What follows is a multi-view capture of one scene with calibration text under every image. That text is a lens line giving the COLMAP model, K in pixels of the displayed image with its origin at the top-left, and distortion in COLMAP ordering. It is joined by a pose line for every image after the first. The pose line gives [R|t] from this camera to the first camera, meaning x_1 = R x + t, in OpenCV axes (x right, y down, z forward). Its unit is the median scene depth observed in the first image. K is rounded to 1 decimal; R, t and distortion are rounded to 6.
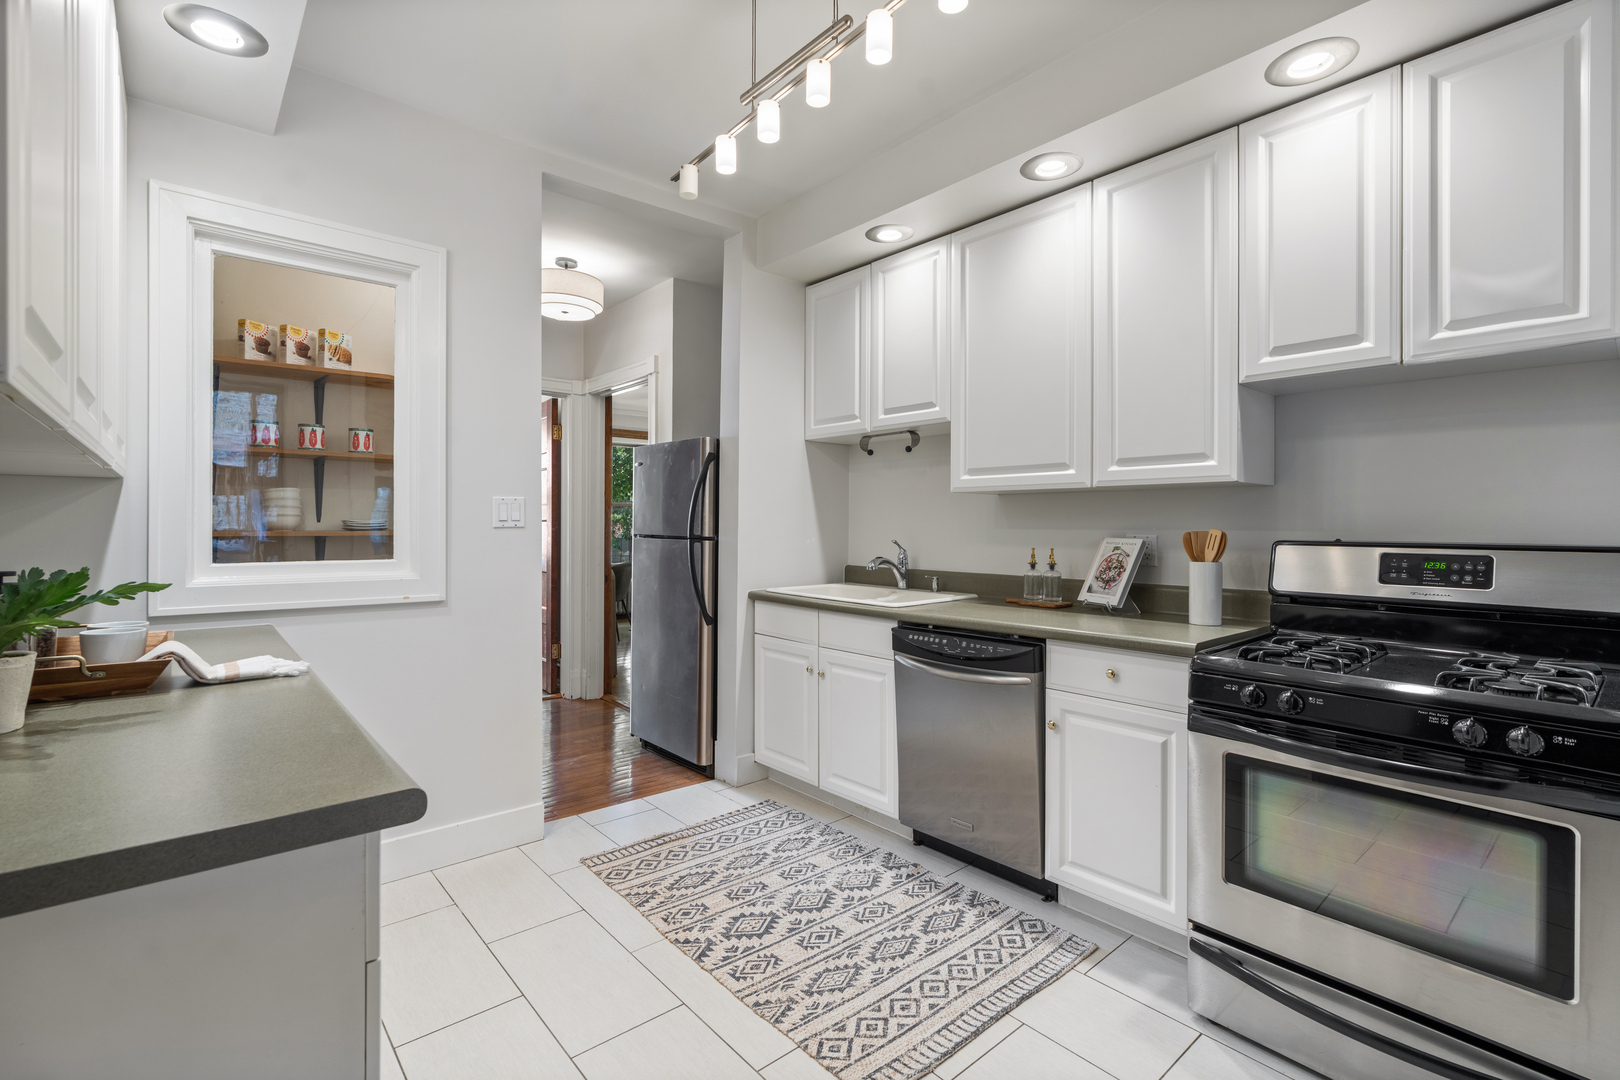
lens RADIAL K [[740.6, 0, 763.6], [0, 740.6, 529.7], [0, 0, 1]] dist [-0.002815, 0.001356]
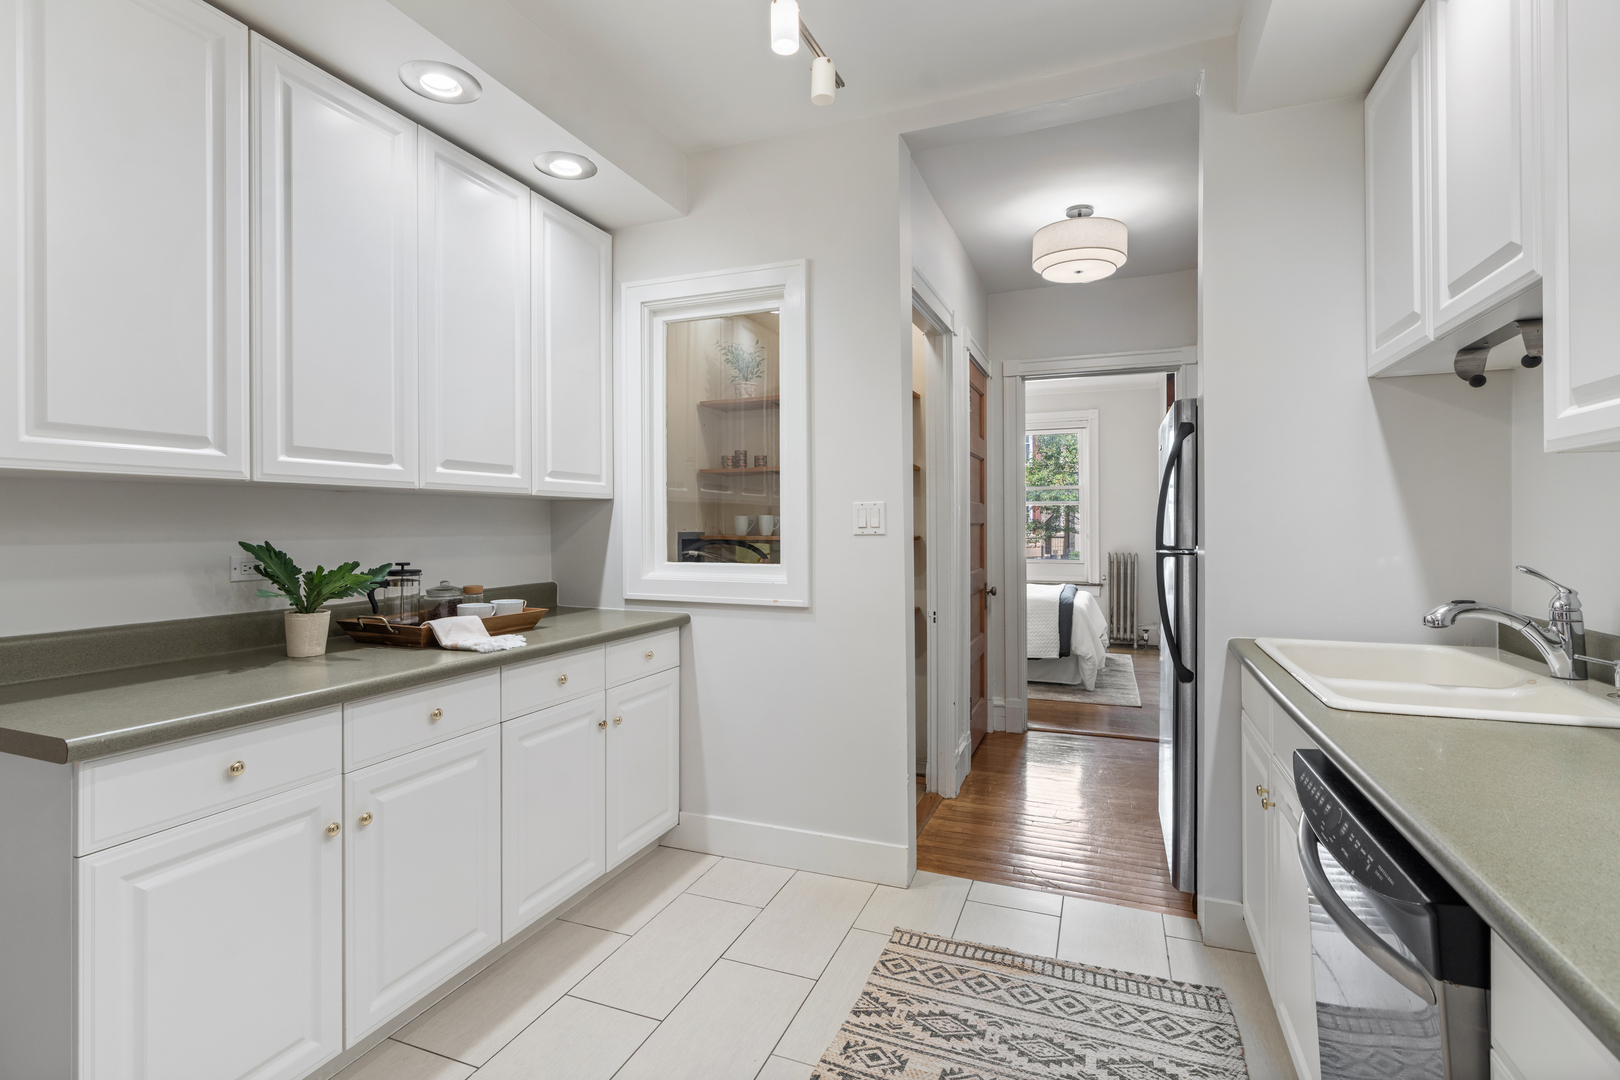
lens RADIAL K [[740.6, 0, 819.1], [0, 740.6, 526.7], [0, 0, 1]] dist [-0.002815, 0.001356]
pose [[0.493788, -0.003799, -0.869574, 0.437780], [-0.001499, 0.999985, -0.005219, -0.008330], [0.869581, 0.003880, 0.493775, 0.494387]]
